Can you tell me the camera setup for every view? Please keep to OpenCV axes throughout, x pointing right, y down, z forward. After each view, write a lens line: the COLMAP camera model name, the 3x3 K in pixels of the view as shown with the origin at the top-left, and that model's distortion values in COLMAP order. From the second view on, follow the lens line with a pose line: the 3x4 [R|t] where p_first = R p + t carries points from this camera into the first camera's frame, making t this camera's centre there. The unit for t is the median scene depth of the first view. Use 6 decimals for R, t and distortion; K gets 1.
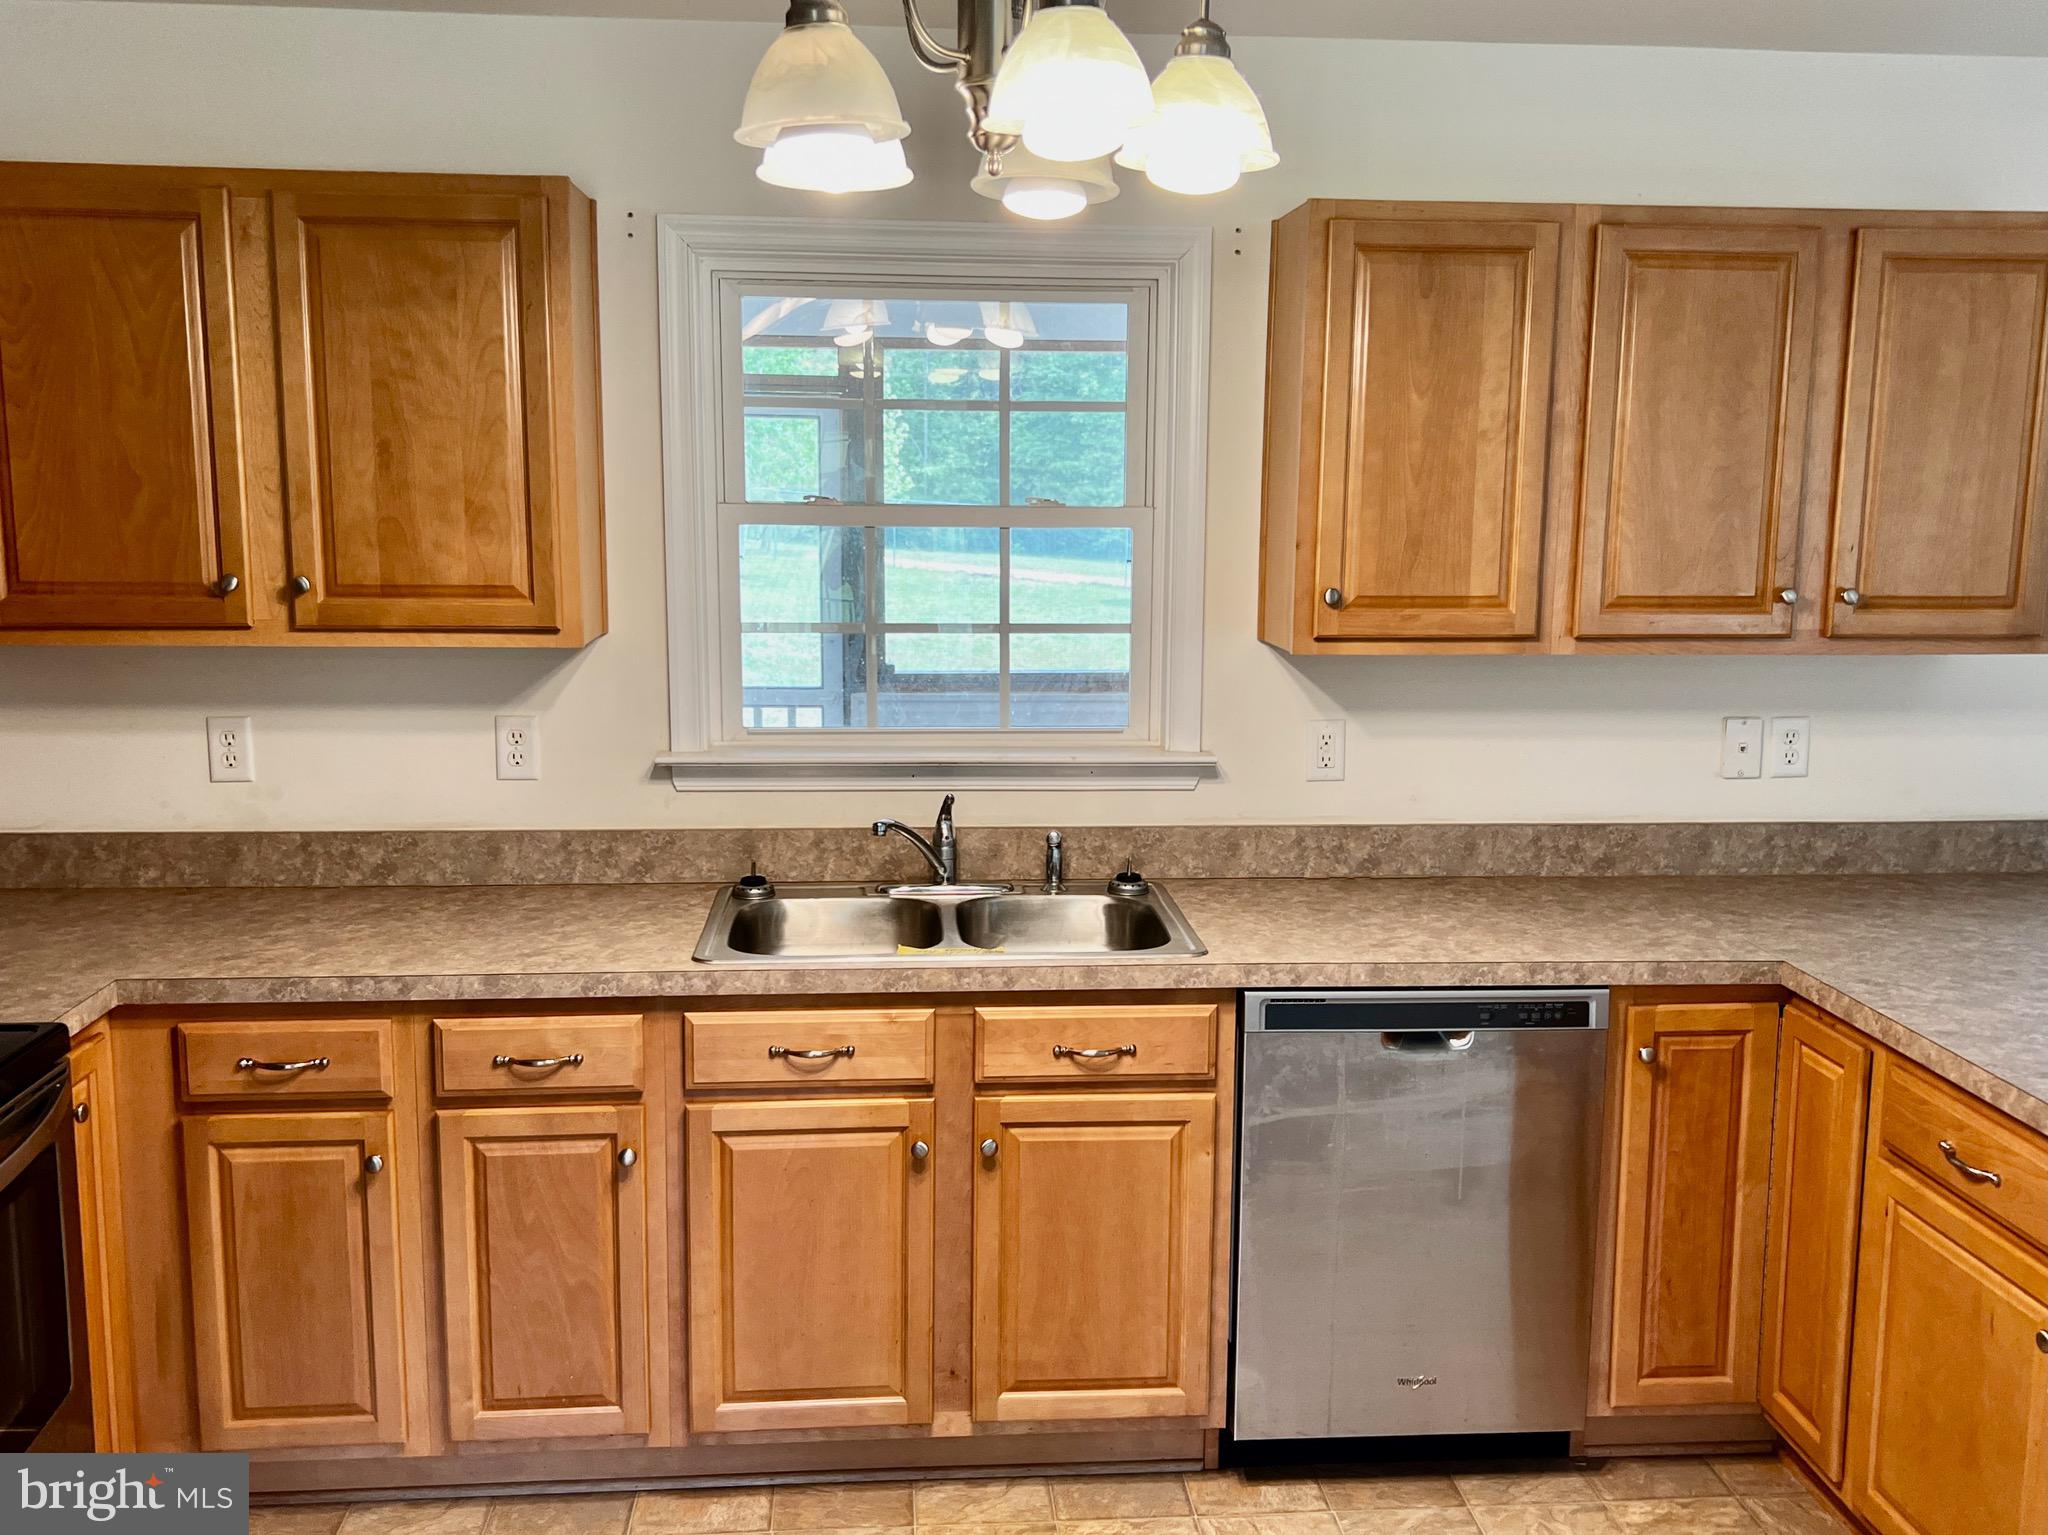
lens RADIAL K [[1833.0, 0, 1038.9], [0, 1833.0, 770.4], [0, 0, 1]] dist [0.059095, -0.067667]
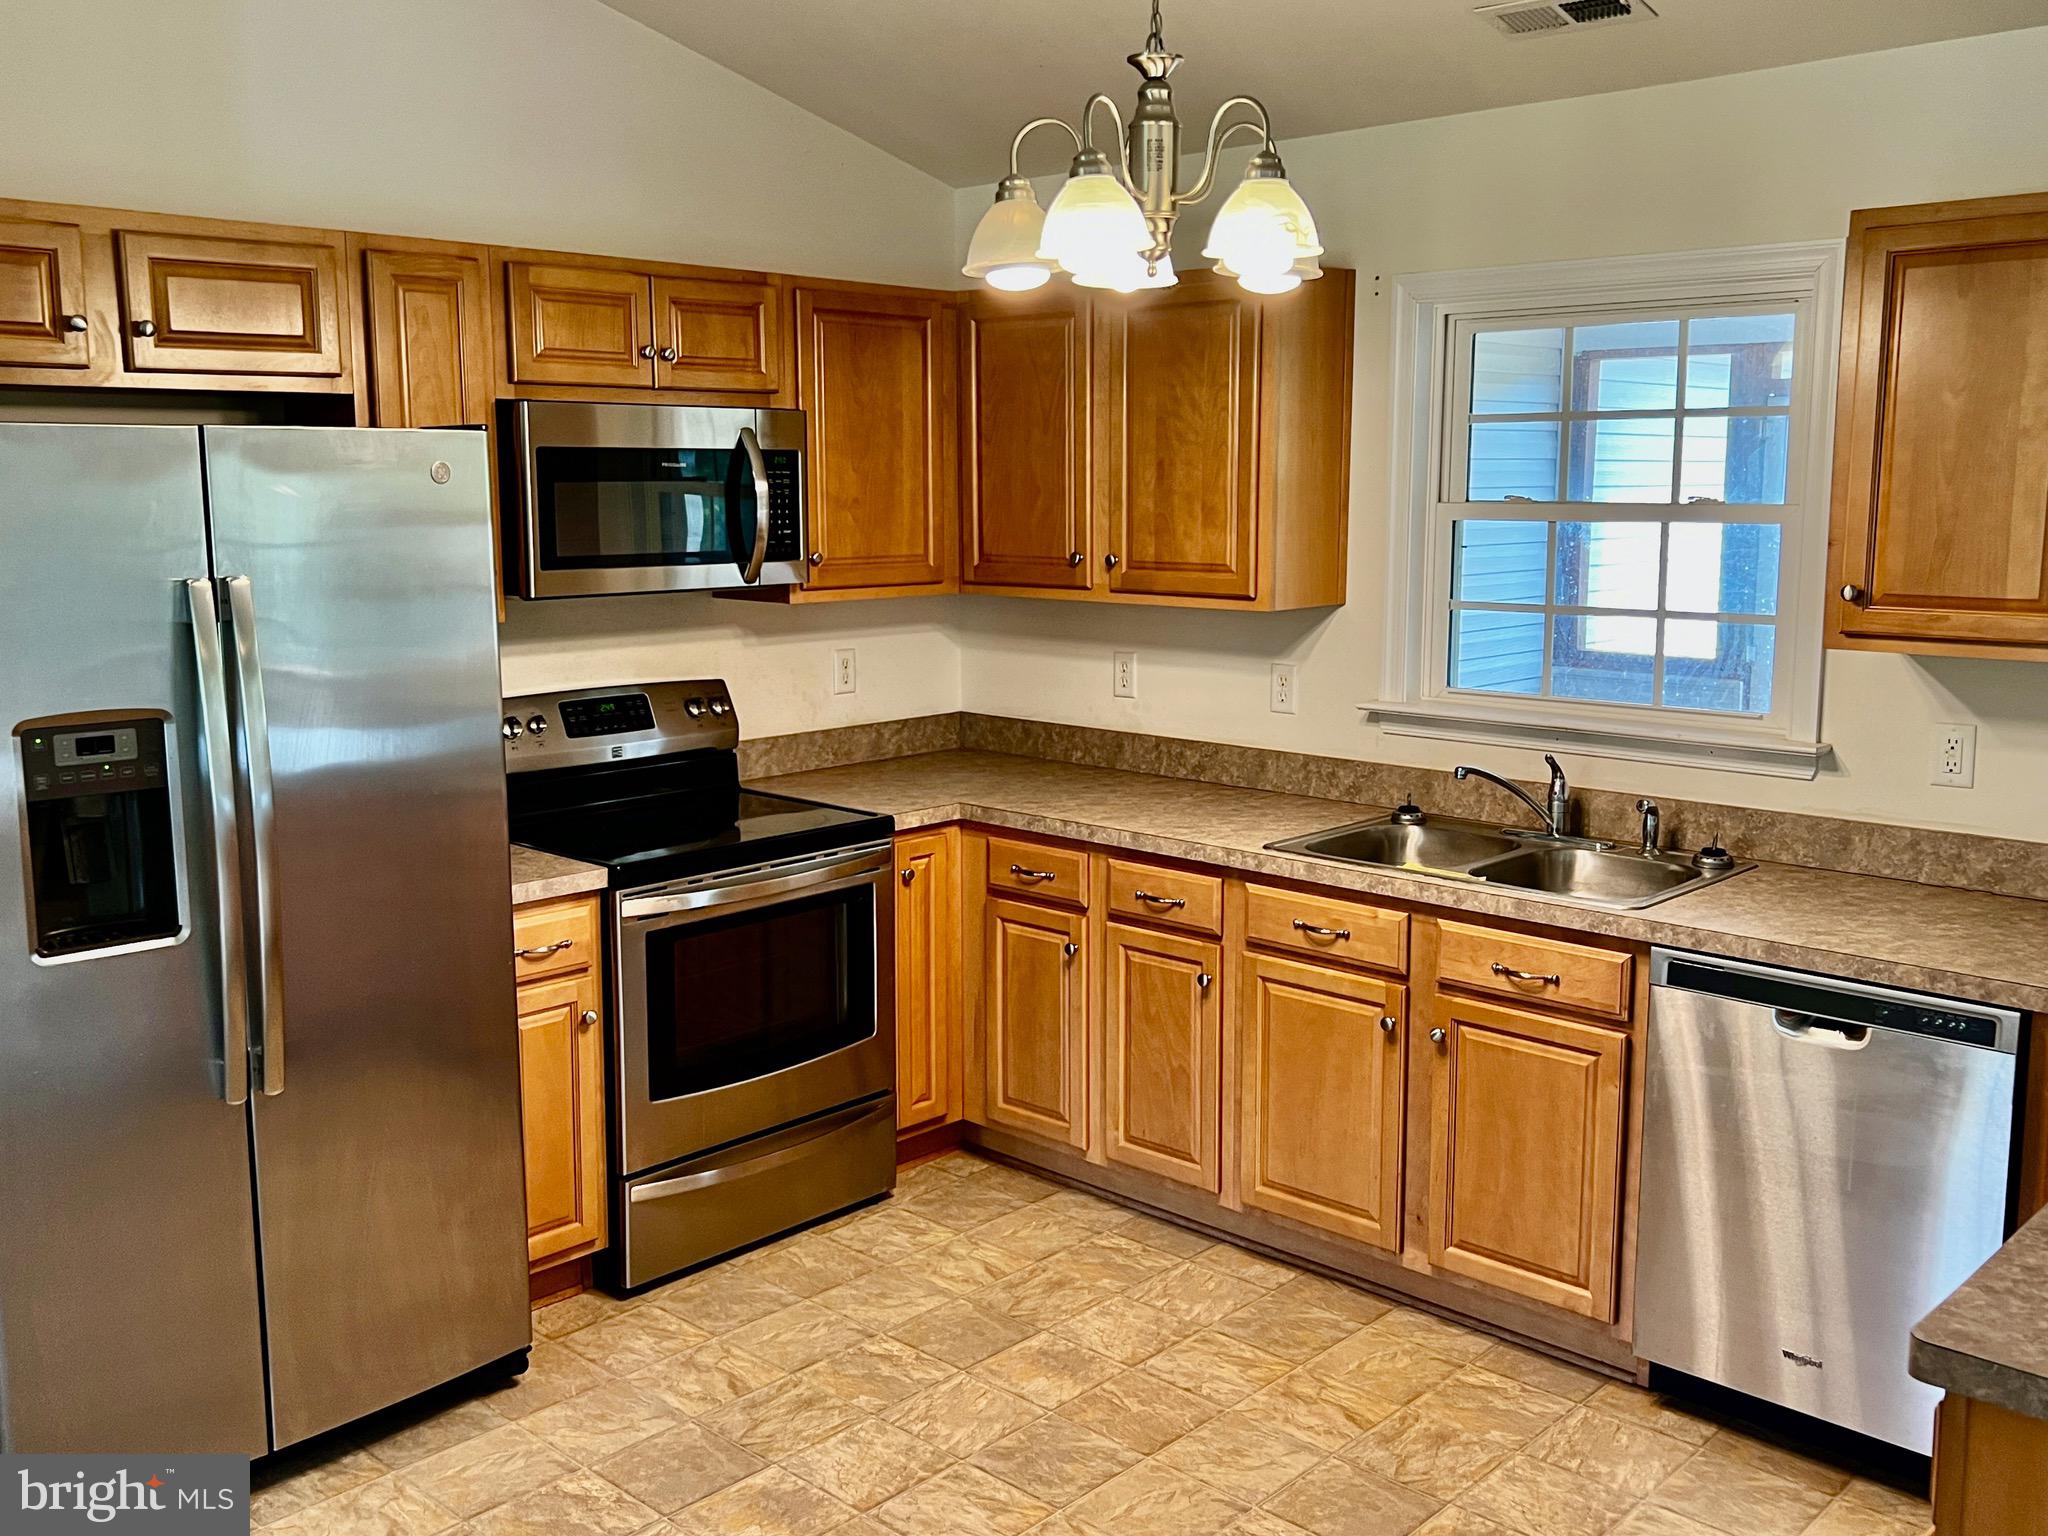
lens RADIAL K [[1833.0, 0, 1018.7], [0, 1833.0, 746.3], [0, 0, 1]] dist [0.059095, -0.067667]
pose [[0.671282, 0.099780, -0.734455, 0.636154], [-0.103795, 0.993788, 0.040145, -0.004187], [0.733898, 0.049285, 0.677469, -0.033987]]
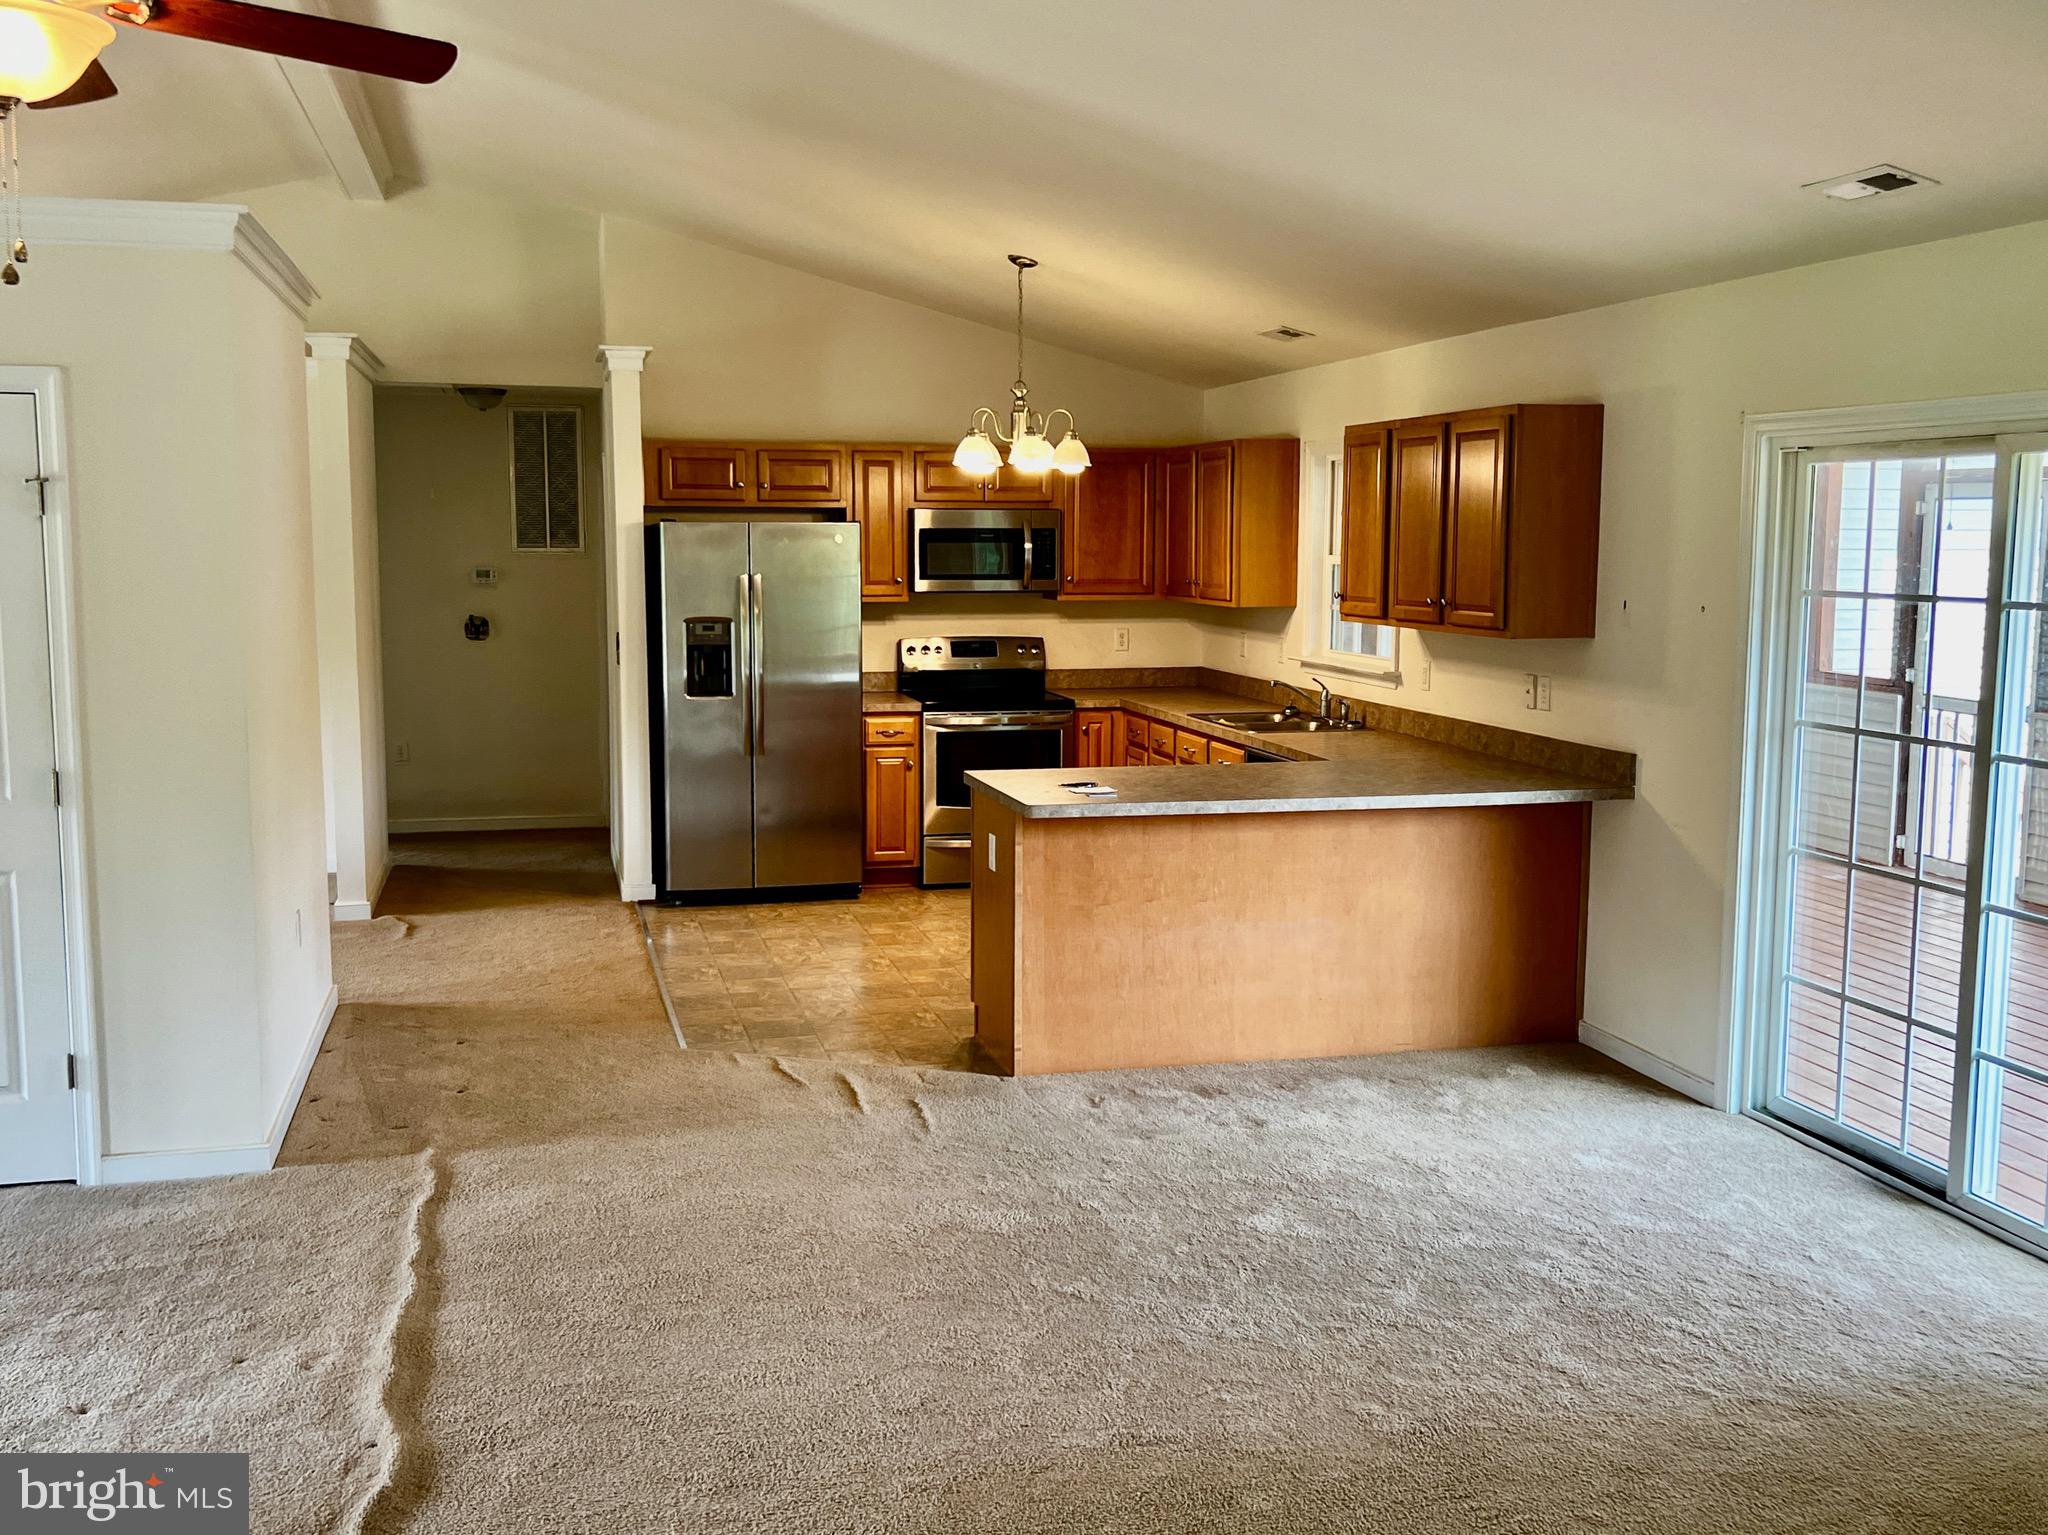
lens RADIAL K [[1833.0, 0, 1024.8], [0, 1833.0, 760.0], [0, 0, 1]] dist [0.059095, -0.067667]
pose [[0.166946, 0.112598, -0.979516, 1.559812], [-0.147705, 0.985103, 0.088066, -0.021784], [0.974840, 0.129977, 0.181090, 0.103739]]
